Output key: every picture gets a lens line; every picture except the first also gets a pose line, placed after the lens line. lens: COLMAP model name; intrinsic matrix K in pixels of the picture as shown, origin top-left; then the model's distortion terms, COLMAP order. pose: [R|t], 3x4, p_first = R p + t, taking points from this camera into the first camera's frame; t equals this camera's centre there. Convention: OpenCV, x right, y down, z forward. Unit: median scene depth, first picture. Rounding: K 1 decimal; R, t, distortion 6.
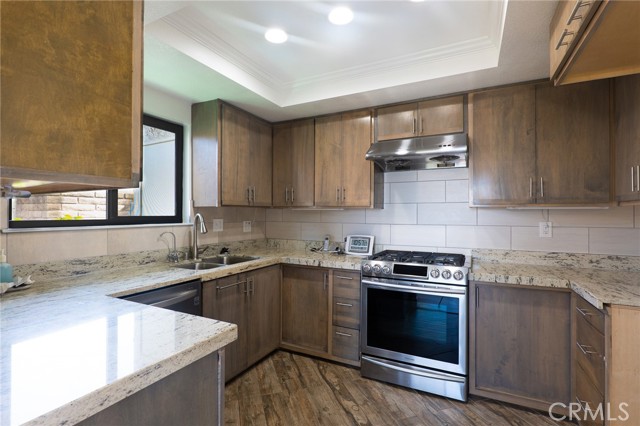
lens RADIAL K [[302.4, 0, 322.2], [0, 302.4, 213.9], [0, 0, 1]] dist [-0.013503, 0.000826]
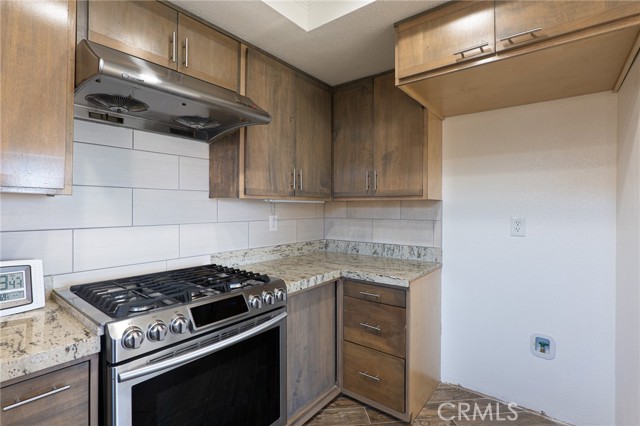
lens RADIAL K [[302.4, 0, 320.2], [0, 302.4, 208.8], [0, 0, 1]] dist [-0.013503, 0.000826]
pose [[0.204686, -0.006912, 0.978803, -0.206502], [-0.004541, 0.999958, 0.008011, -0.003287], [-0.978817, -0.006084, 0.204646, 0.698362]]
